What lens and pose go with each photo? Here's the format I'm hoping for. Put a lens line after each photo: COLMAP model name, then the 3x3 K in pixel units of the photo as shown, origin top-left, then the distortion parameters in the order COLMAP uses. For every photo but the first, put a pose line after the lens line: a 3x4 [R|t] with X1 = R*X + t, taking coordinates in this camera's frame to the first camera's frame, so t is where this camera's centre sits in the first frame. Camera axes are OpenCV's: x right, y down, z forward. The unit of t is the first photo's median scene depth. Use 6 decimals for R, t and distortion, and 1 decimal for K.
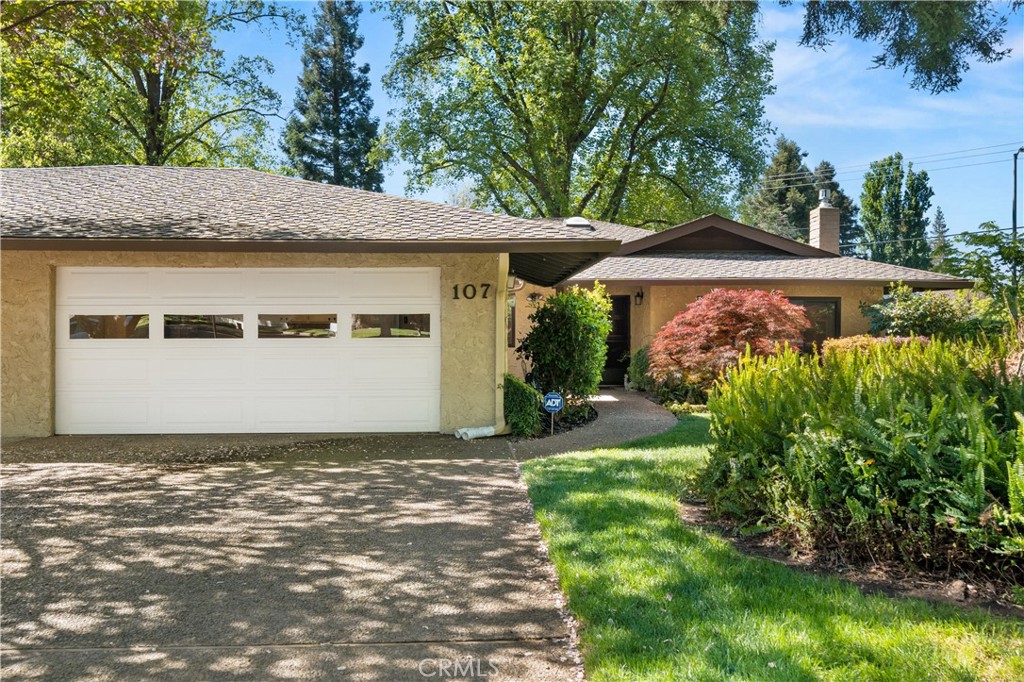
lens RADIAL K [[852.6, 0, 512.0], [0, 852.6, 341.0], [0, 0, 1]] dist [-0.005098, 0.011574]
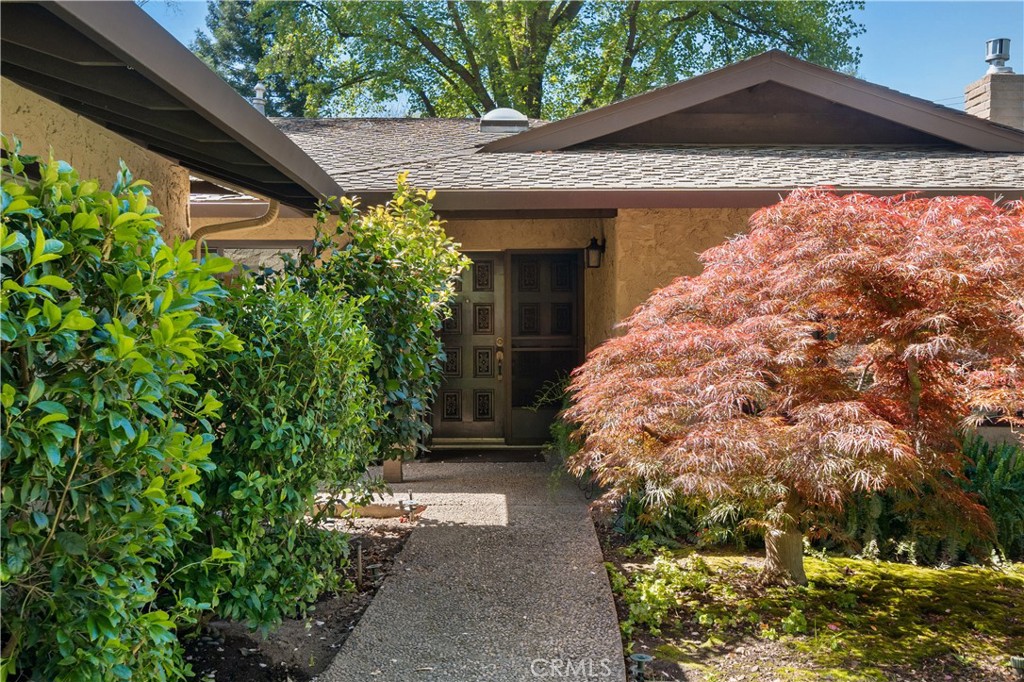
lens RADIAL K [[851.1, 0, 512.0], [0, 851.1, 341.0], [0, 0, 1]] dist [0.010387, 0.004120]
pose [[0.999113, 0.004768, -0.041830, 0.177169], [-0.004089, 0.999859, 0.016305, -0.017721], [0.041902, -0.016119, 0.998992, 0.805478]]
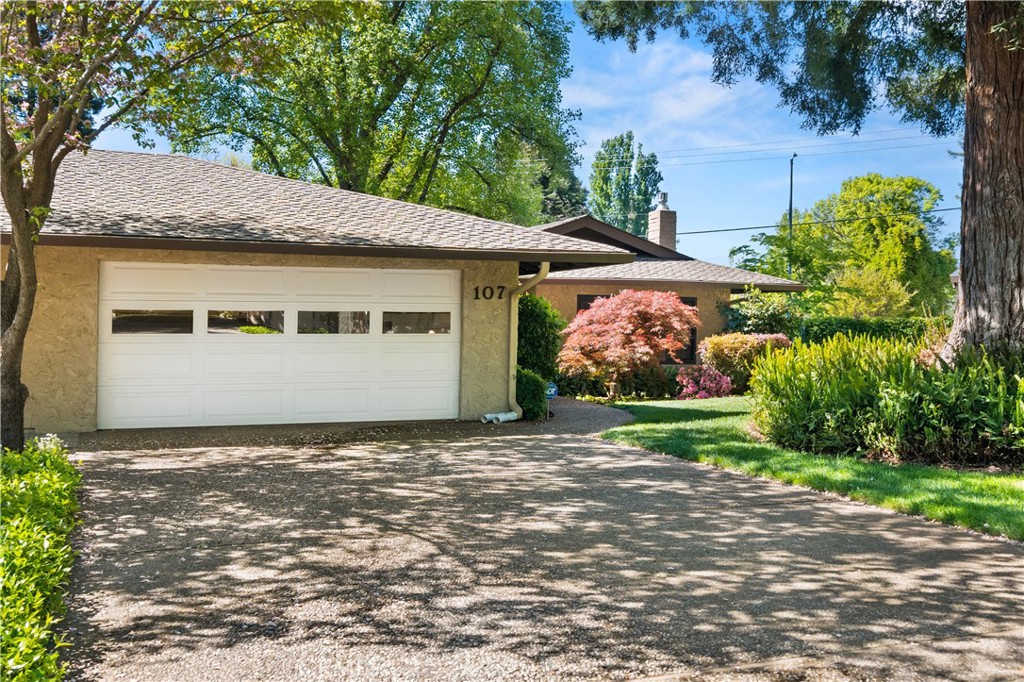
lens RADIAL K [[1069.3, 0, 512.0], [0, 1069.3, 341.0], [0, 0, 1]] dist [0.012425, -0.005388]
pose [[0.940653, 0.001176, 0.339369, -0.410090], [-0.002130, 0.999995, 0.002437, 0.001675], [-0.339364, -0.003015, 0.940650, -0.275784]]
